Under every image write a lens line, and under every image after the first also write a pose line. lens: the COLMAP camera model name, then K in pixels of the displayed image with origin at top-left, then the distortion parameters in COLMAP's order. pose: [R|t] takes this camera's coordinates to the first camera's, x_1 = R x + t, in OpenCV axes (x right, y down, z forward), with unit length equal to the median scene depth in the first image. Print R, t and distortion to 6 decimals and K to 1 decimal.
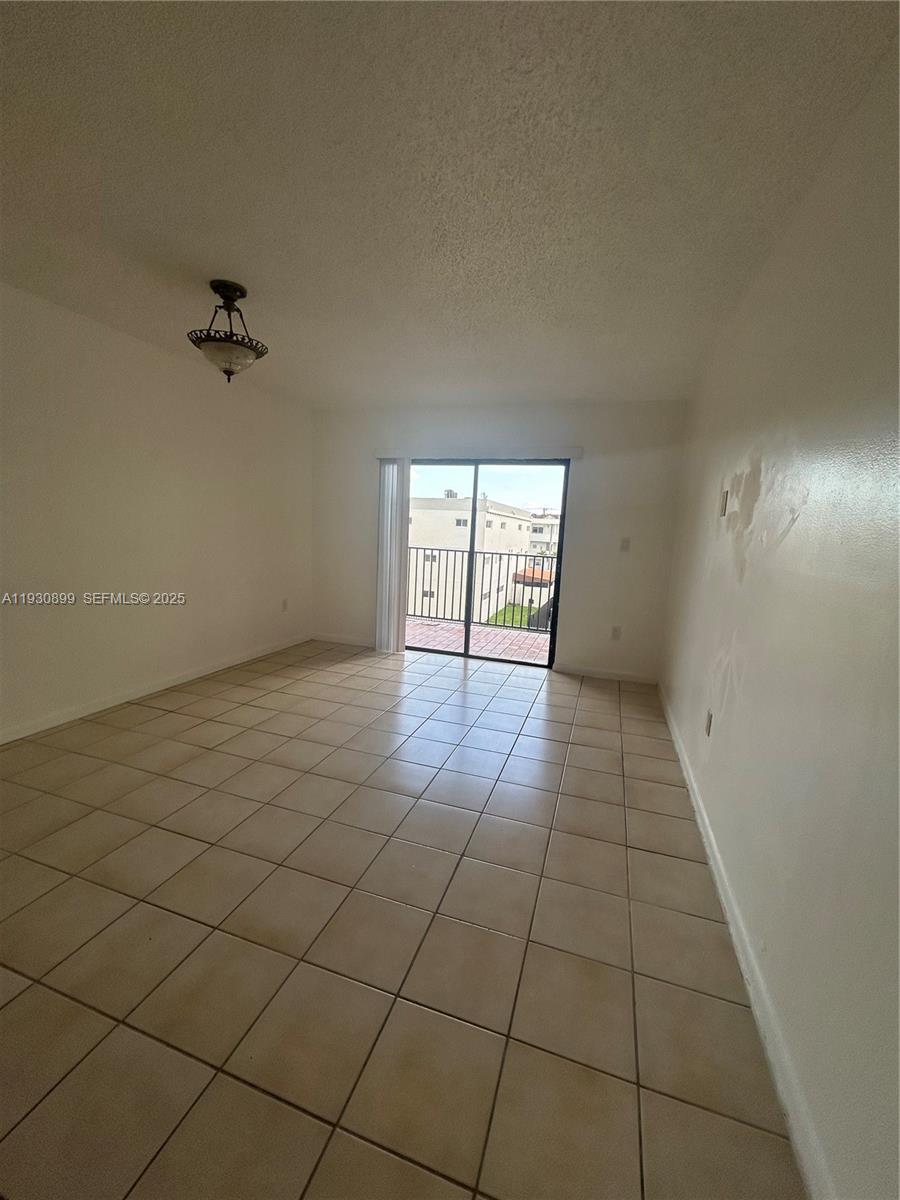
lens RADIAL K [[483.8, 0, 448.4], [0, 483.8, 605.7], [0, 0, 1]] dist [-0.001834, 0.001341]
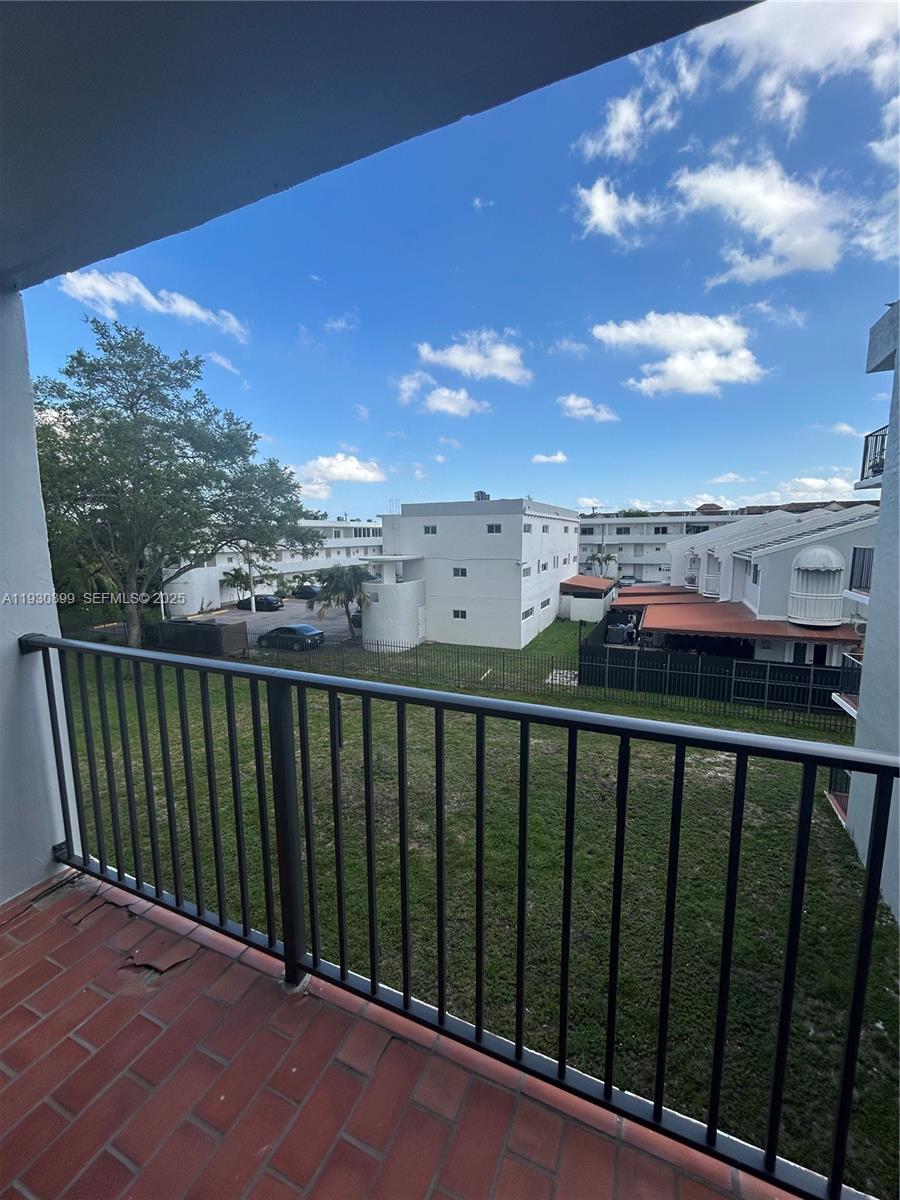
lens RADIAL K [[483.8, 0, 452.9], [0, 483.8, 603.6], [0, 0, 1]] dist [-0.001834, 0.001341]
pose [[0.994506, -0.044135, -0.094925, 0.022296], [0.042368, 0.998891, -0.020554, -0.020113], [0.095727, 0.016419, 0.995272, 0.118214]]
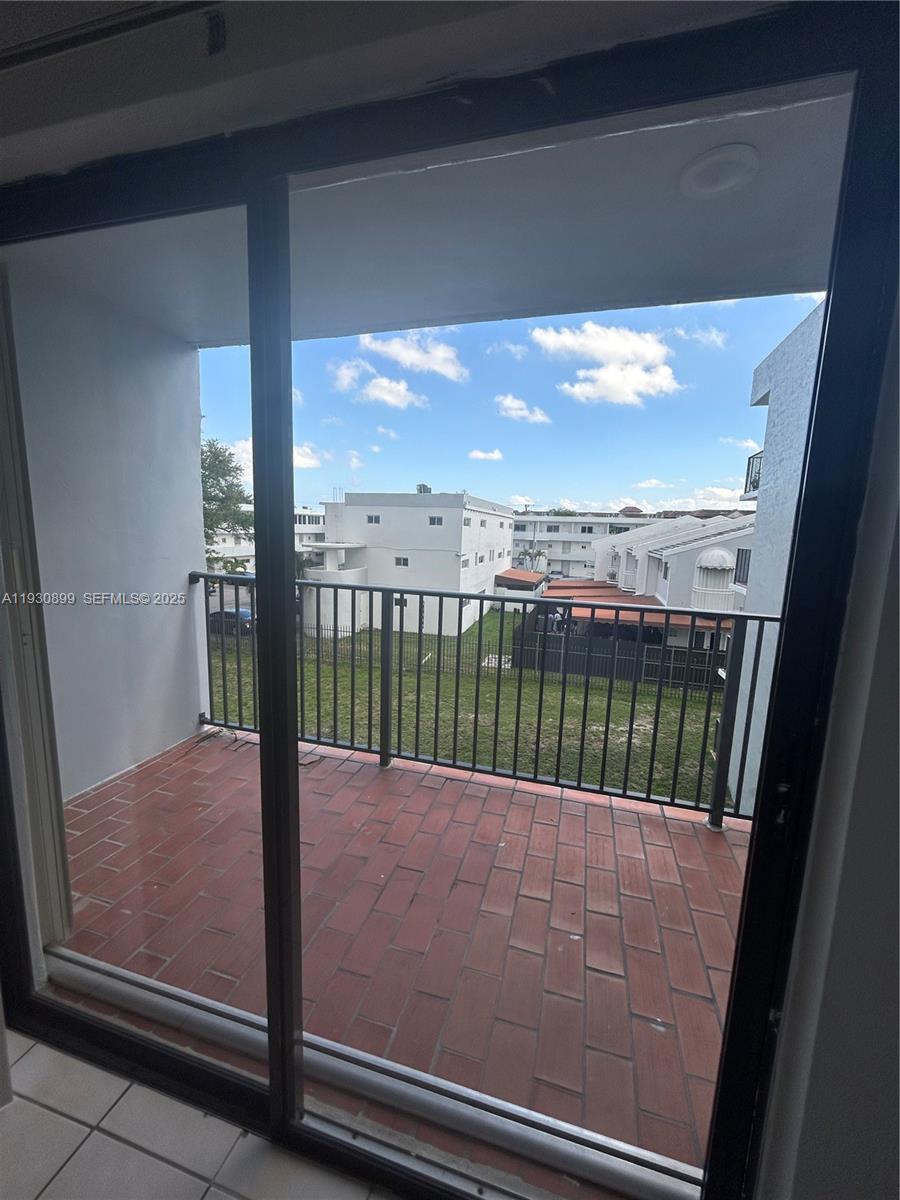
lens RADIAL K [[483.8, 0, 448.1], [0, 483.8, 602.4], [0, 0, 1]] dist [-0.001834, 0.001341]
pose [[0.999176, -0.021737, 0.034275, 0.012031], [0.021872, 0.999754, -0.003574, -0.014132], [-0.034189, 0.004320, 0.999406, 0.087159]]
